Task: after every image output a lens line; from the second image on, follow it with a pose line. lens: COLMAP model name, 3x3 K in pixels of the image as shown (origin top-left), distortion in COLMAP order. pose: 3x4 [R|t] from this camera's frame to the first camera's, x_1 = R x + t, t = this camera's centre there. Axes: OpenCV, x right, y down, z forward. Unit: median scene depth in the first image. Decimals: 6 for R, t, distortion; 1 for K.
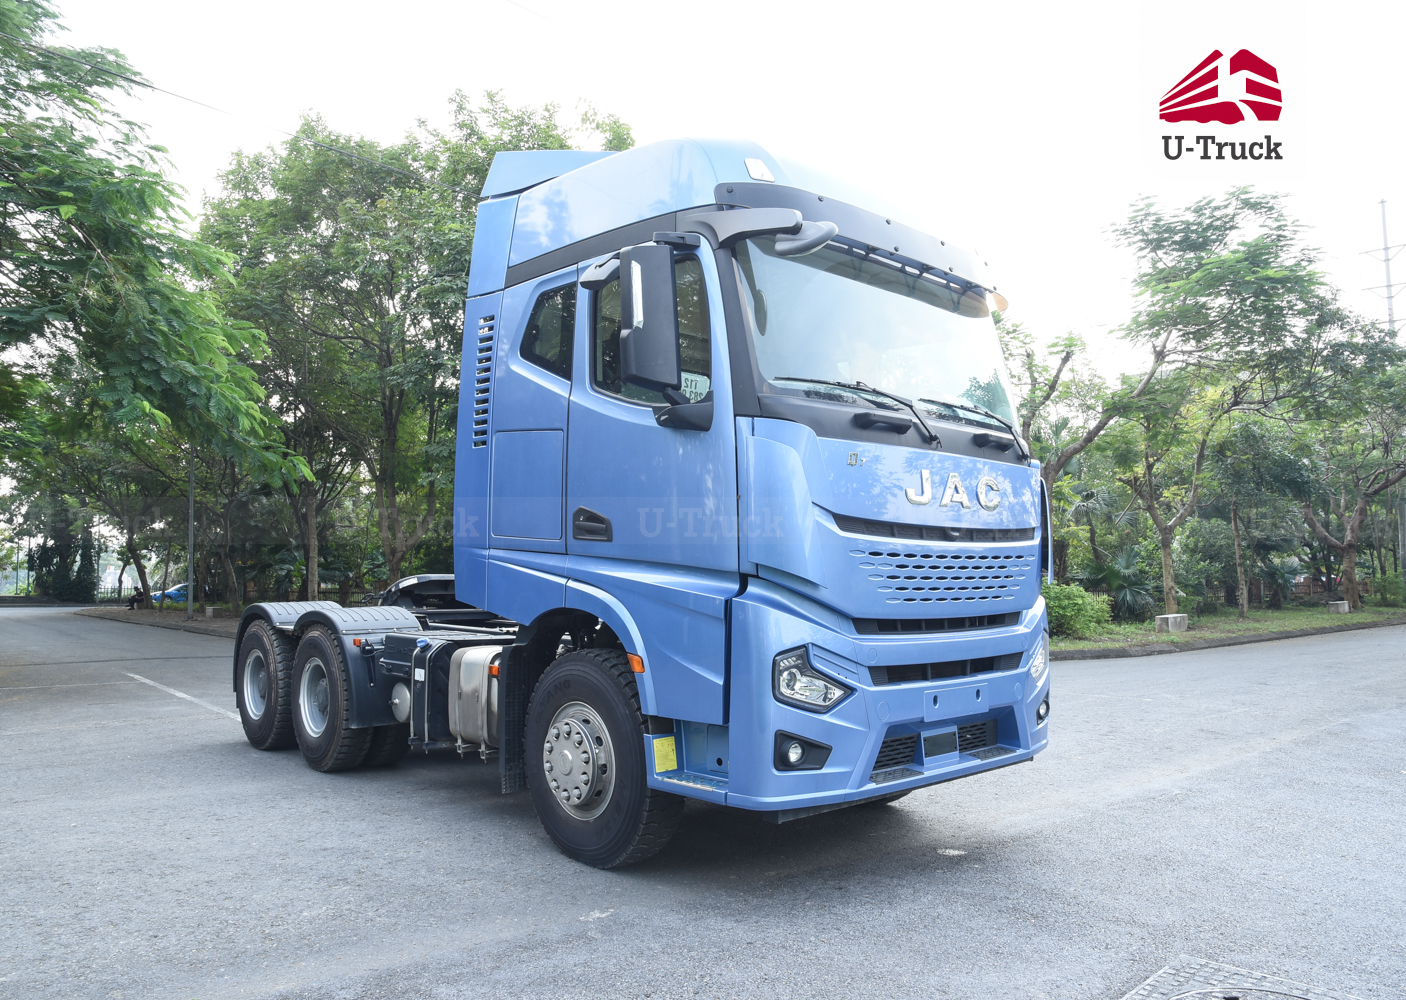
lens RADIAL K [[1028.1, 0, 712.7], [0, 1028.1, 491.0], [0, 0, 1]] dist [-0.094833, 0.029657]
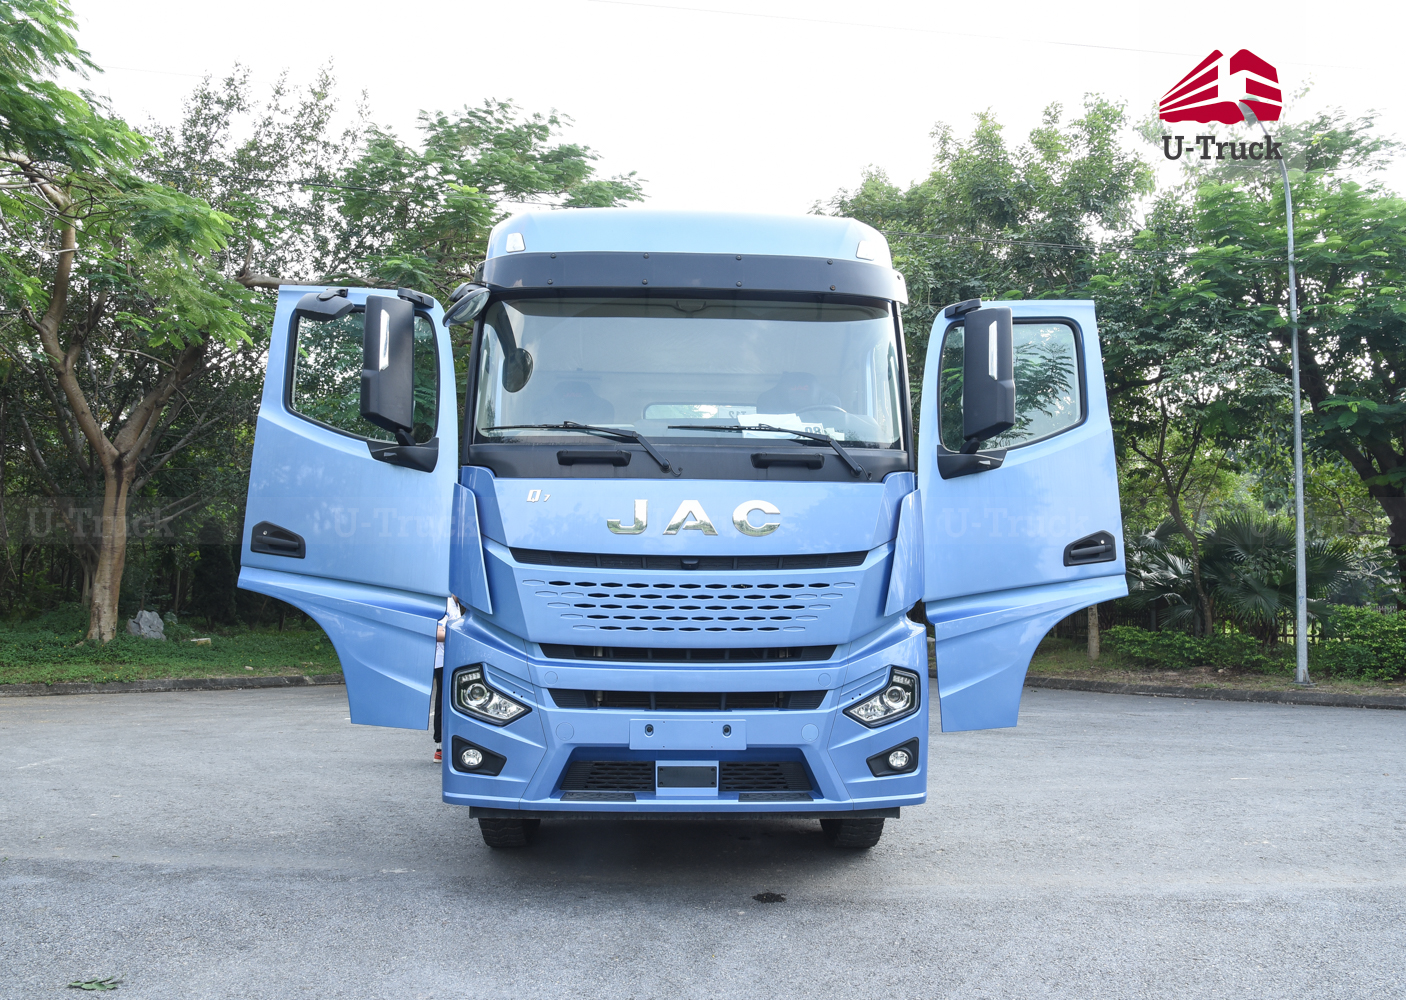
lens RADIAL K [[1028.1, 0, 706.9], [0, 1028.1, 502.9], [0, 0, 1]] dist [-0.094833, 0.029657]
pose [[0.746343, -0.056080, -0.663194, 0.699103], [0.050905, 0.998335, -0.027133, 0.010212], [0.663612, -0.013510, 0.747955, 0.217268]]
